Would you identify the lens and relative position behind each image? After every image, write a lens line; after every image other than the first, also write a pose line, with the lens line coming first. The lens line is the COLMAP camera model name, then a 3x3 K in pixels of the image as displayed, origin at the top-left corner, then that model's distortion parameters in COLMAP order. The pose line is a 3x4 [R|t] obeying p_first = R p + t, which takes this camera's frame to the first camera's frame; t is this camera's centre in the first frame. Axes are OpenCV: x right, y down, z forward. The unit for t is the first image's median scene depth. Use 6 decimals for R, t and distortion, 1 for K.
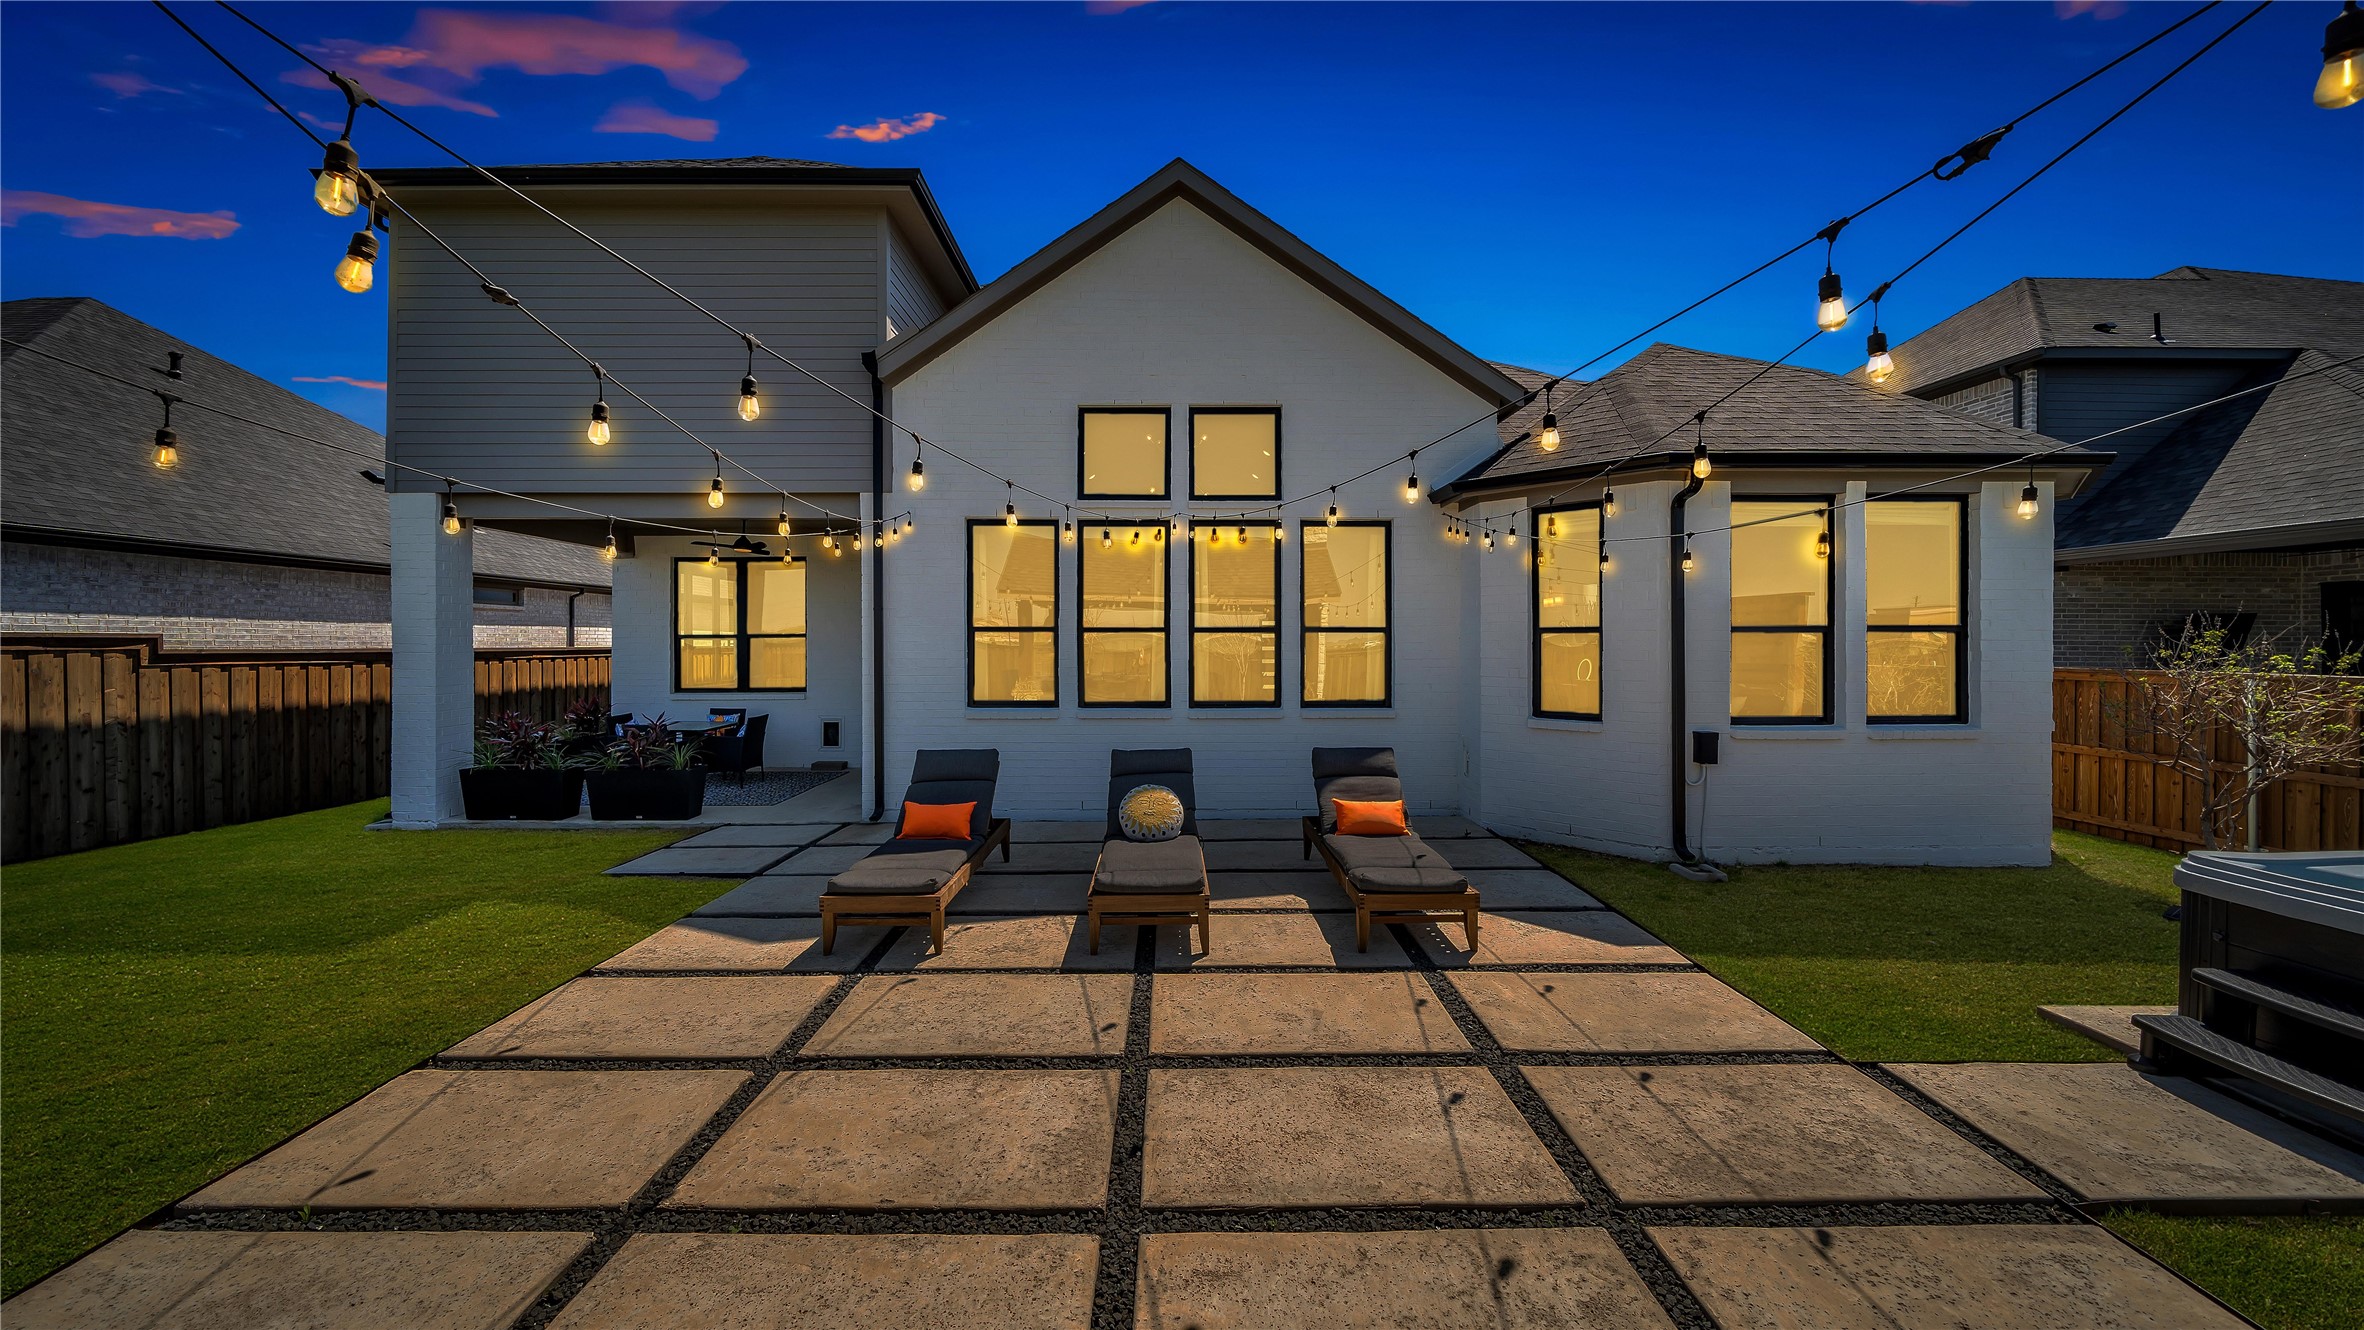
lens RADIAL K [[814.4, 0, 1177.9], [0, 814.4, 643.6], [0, 0, 1]] dist [-0.001056, 0.000004]
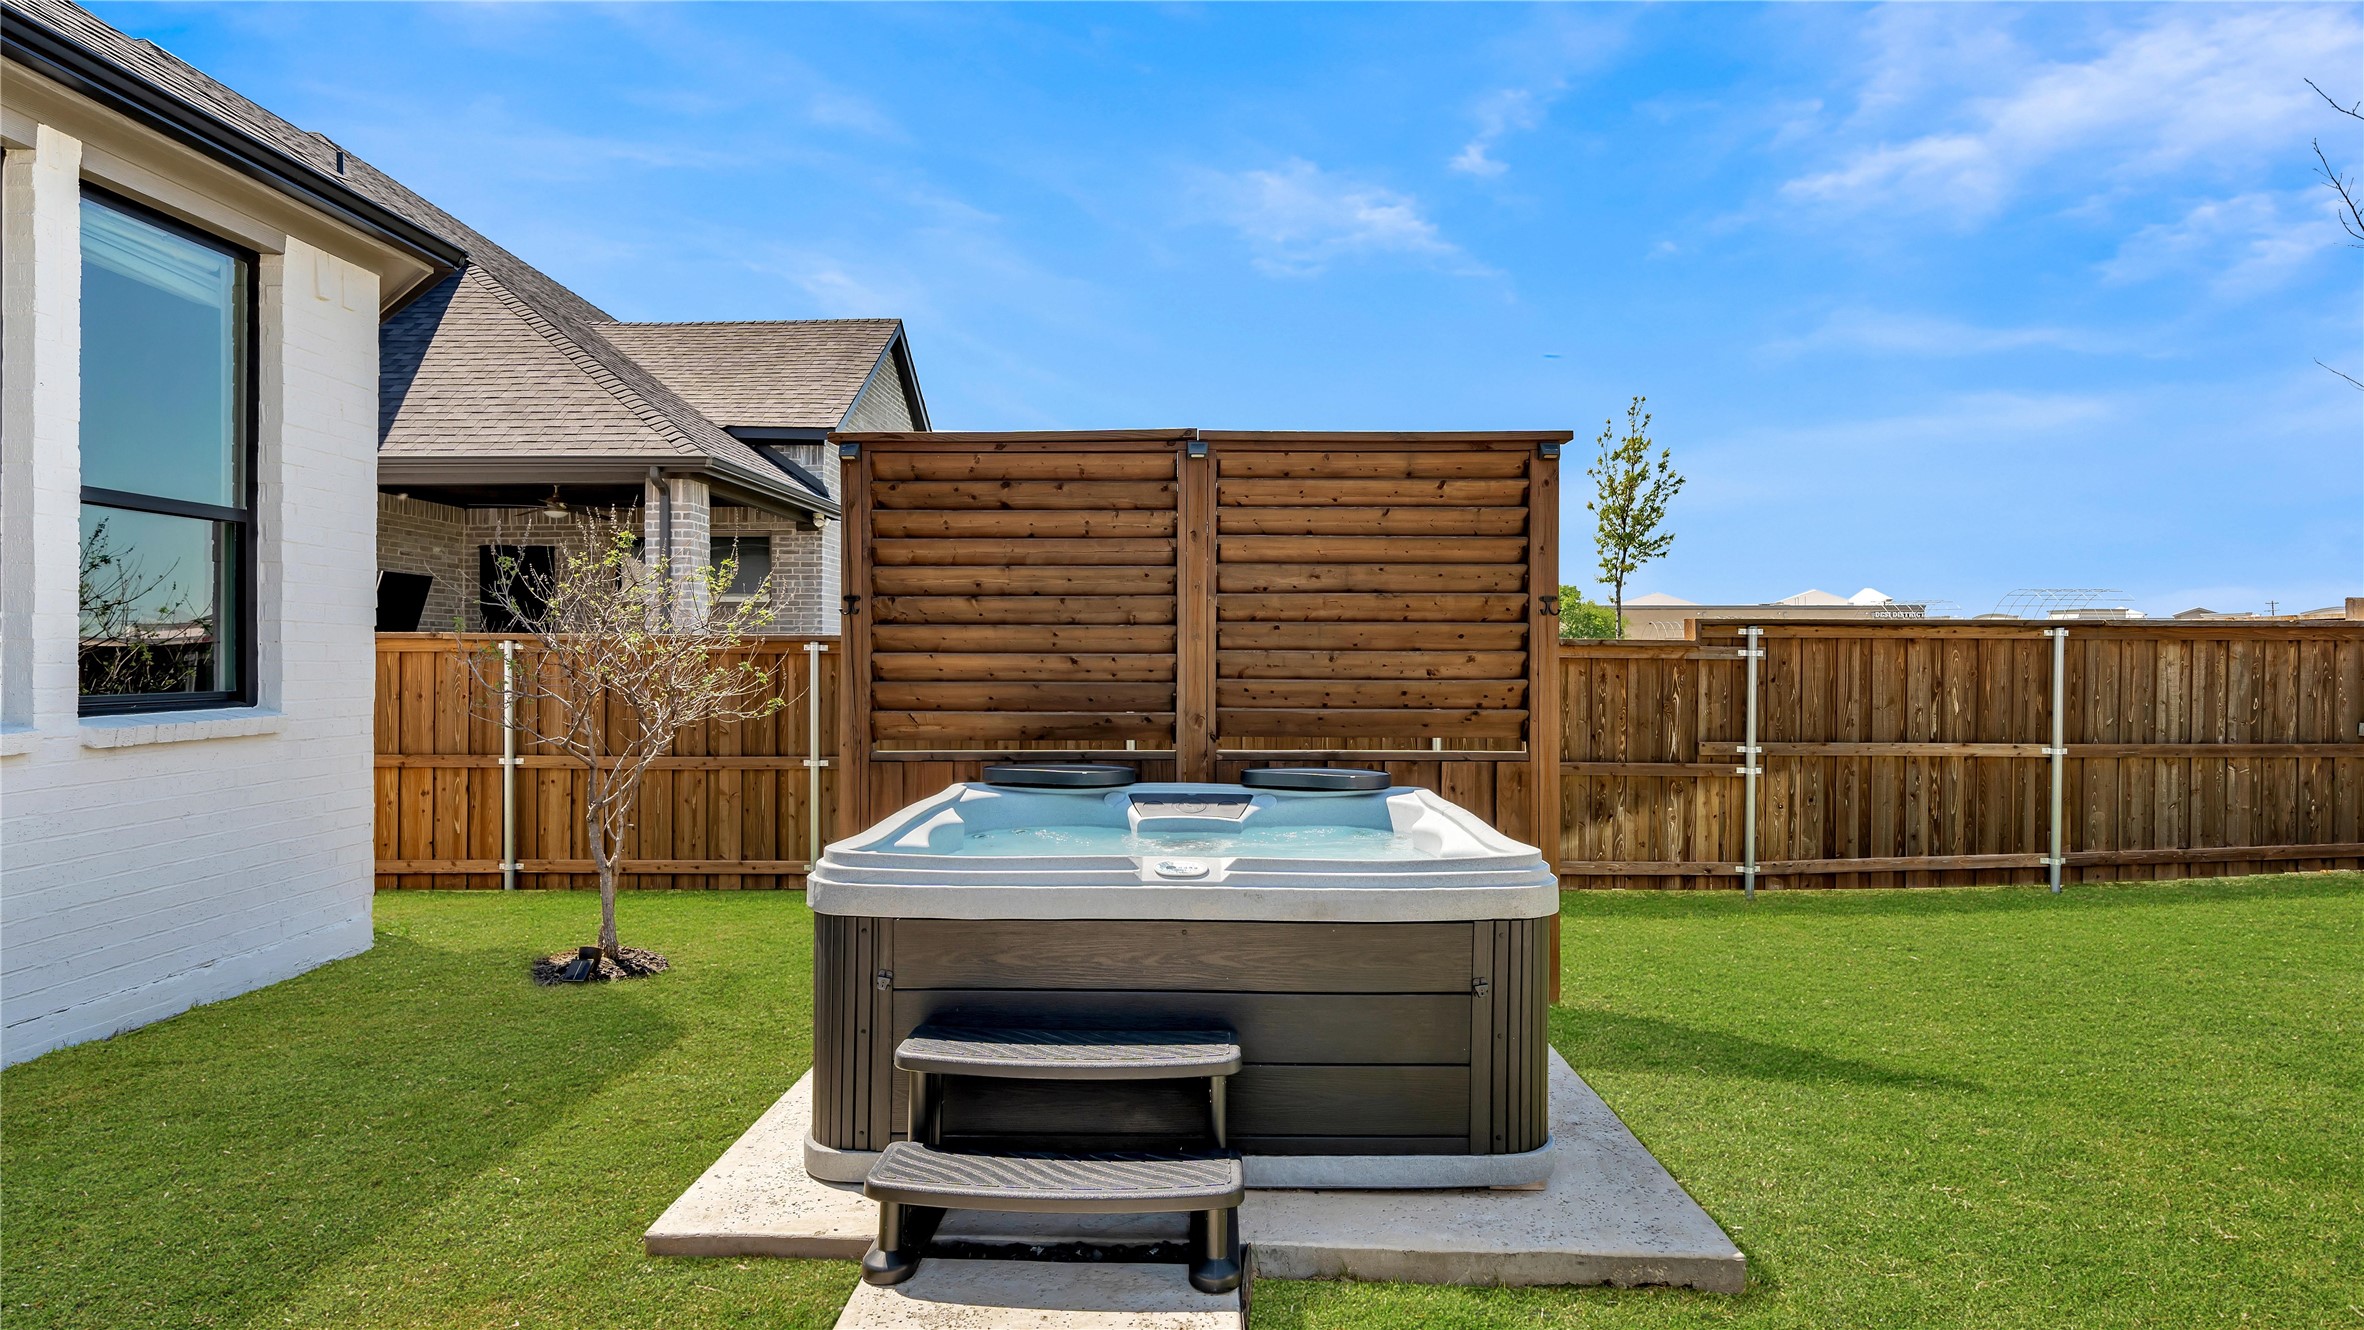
lens RADIAL K [[1260.0, 0, 1182.0], [0, 1260.0, 665.0], [0, 0, 1]] dist [-0.003694, -0.001107]
pose [[0.028594, -0.007465, 0.999563, 0.156198], [-0.000741, 0.999972, 0.007489, 0.051014], [-0.999591, -0.000954, 0.028587, 0.306325]]
